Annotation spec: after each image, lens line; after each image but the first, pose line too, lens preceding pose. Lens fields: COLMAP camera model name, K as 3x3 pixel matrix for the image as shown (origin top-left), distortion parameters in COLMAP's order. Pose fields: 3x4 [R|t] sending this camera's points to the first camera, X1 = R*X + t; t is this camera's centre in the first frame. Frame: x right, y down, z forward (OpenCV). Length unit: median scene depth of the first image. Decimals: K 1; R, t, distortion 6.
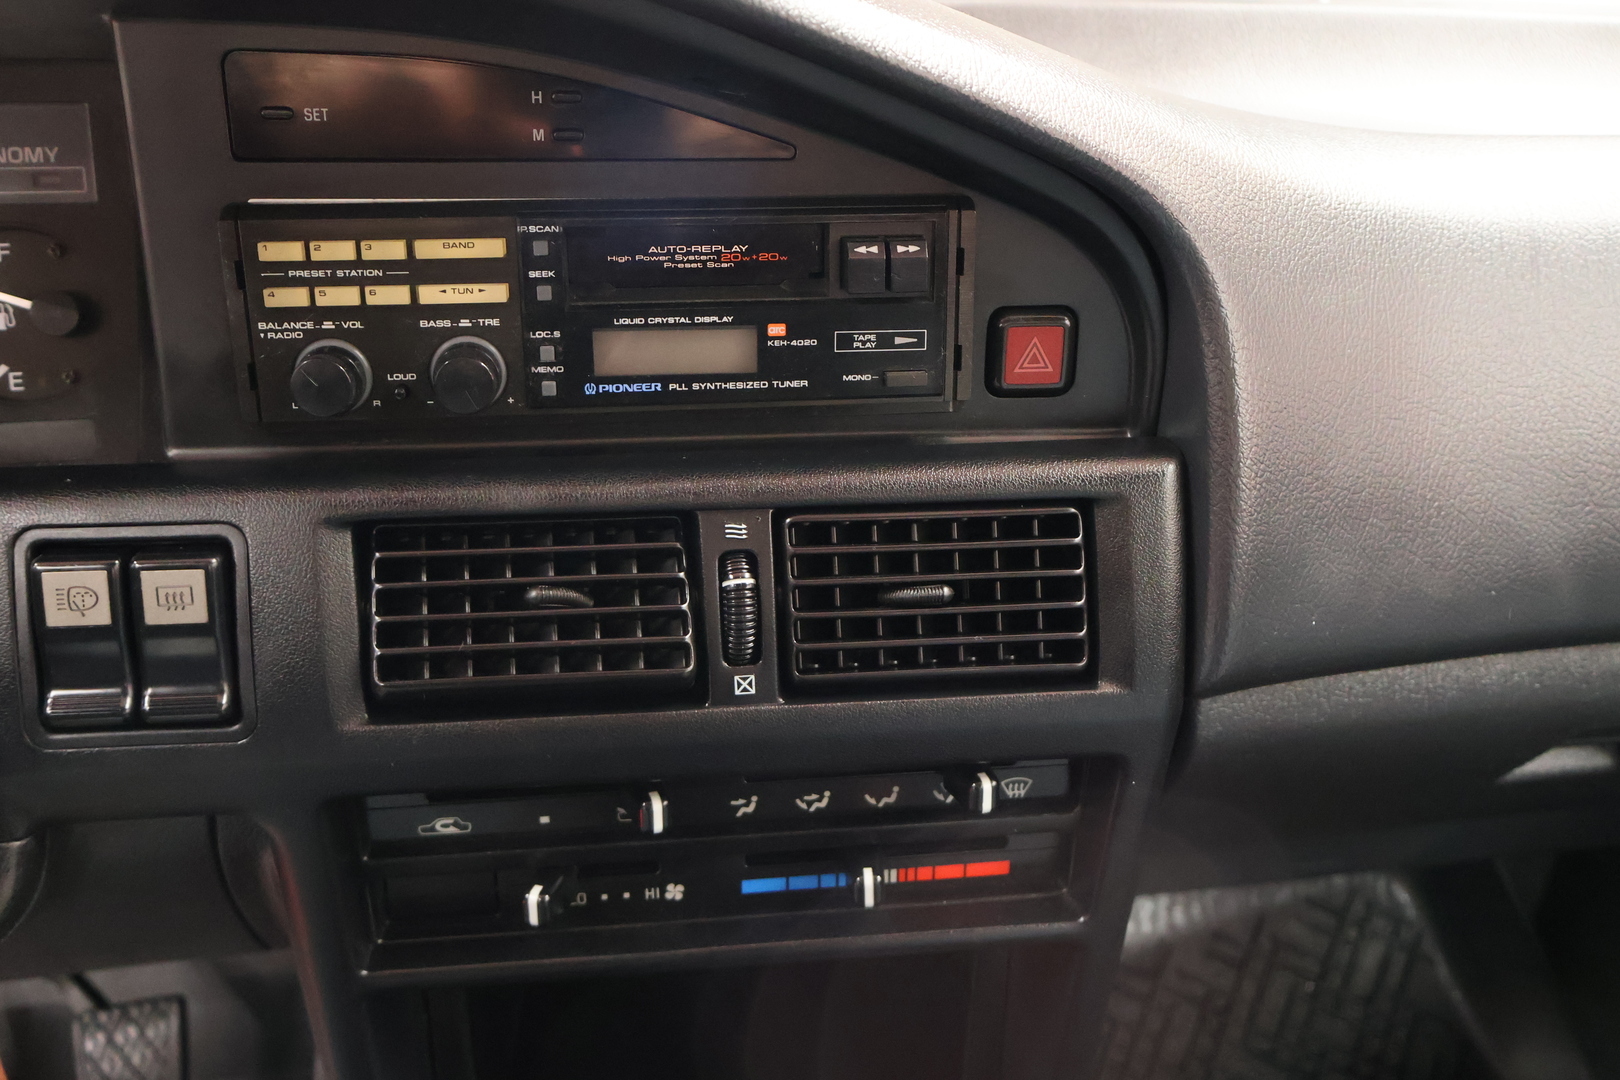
lens RADIAL K [[1500.6, 0, 810.0], [0, 1500.6, 540.0], [0, 0, 1]] dist [0.000930, 0.000810]
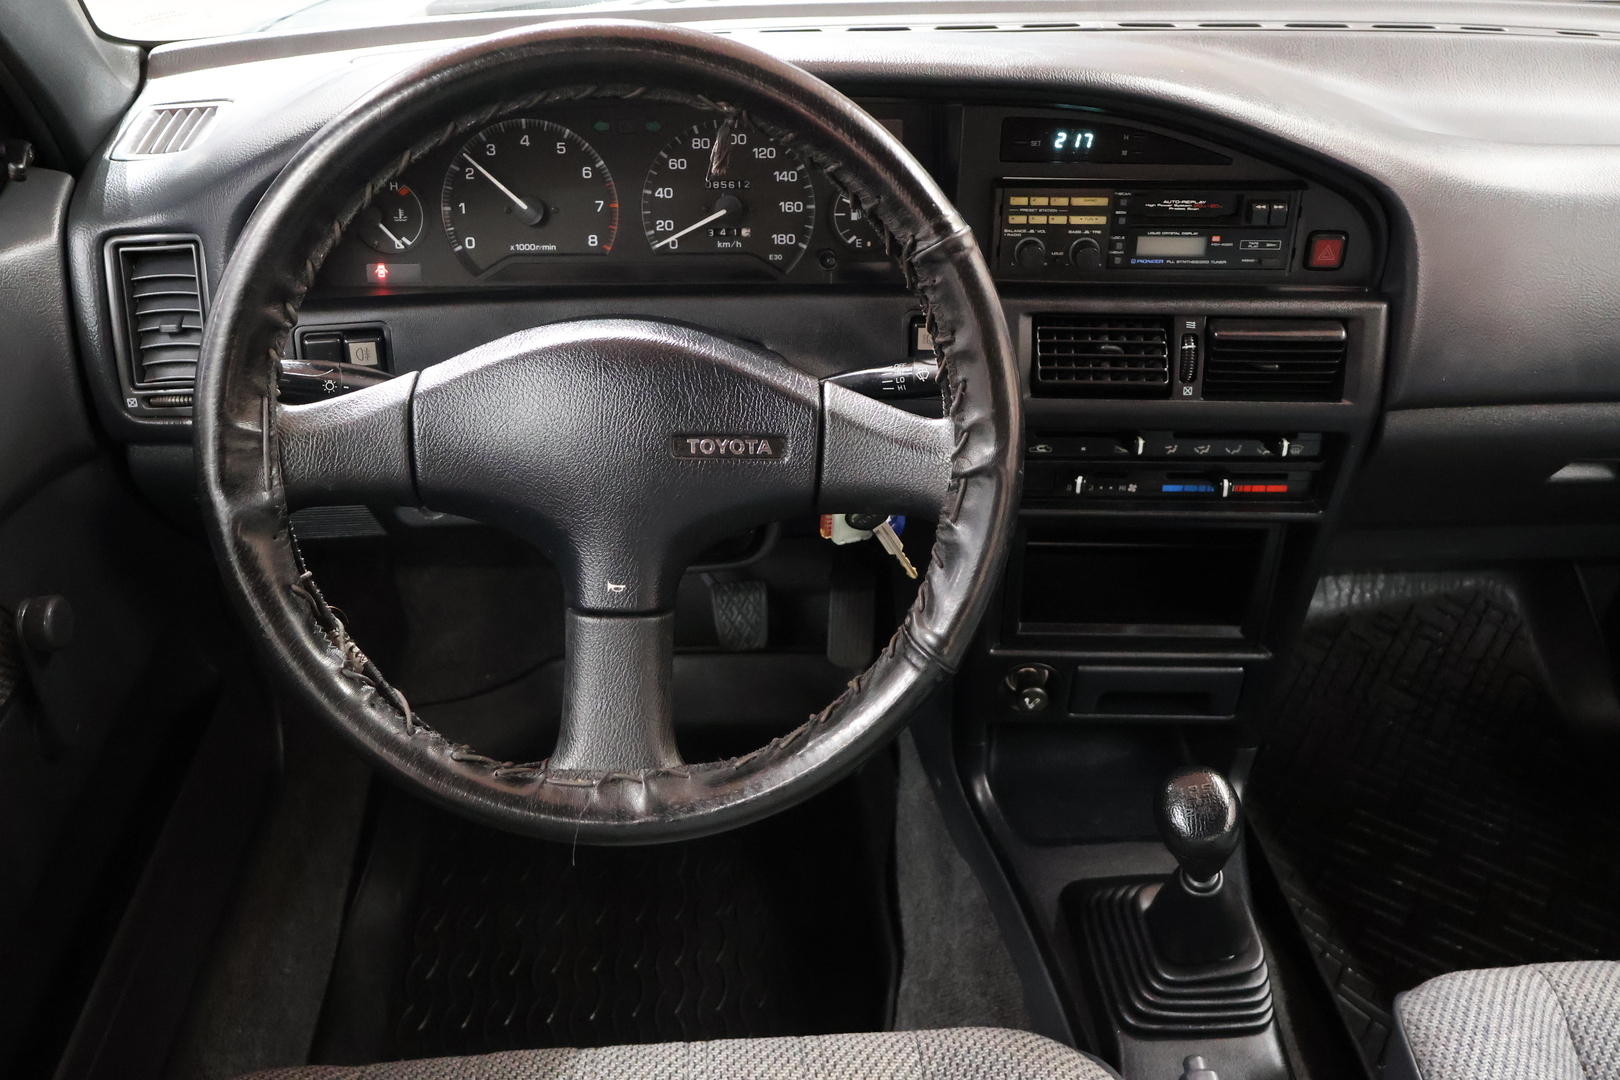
lens RADIAL K [[1434.1, 0, 810.0], [0, 1434.1, 540.0], [0, 0, 1]] dist [-0.001014, -0.004158]
pose [[0.989944, 0.066846, -0.124667, -0.335909], [-0.049126, 0.988910, 0.140156, 0.041741], [0.132653, -0.132623, 0.982250, -1.329621]]
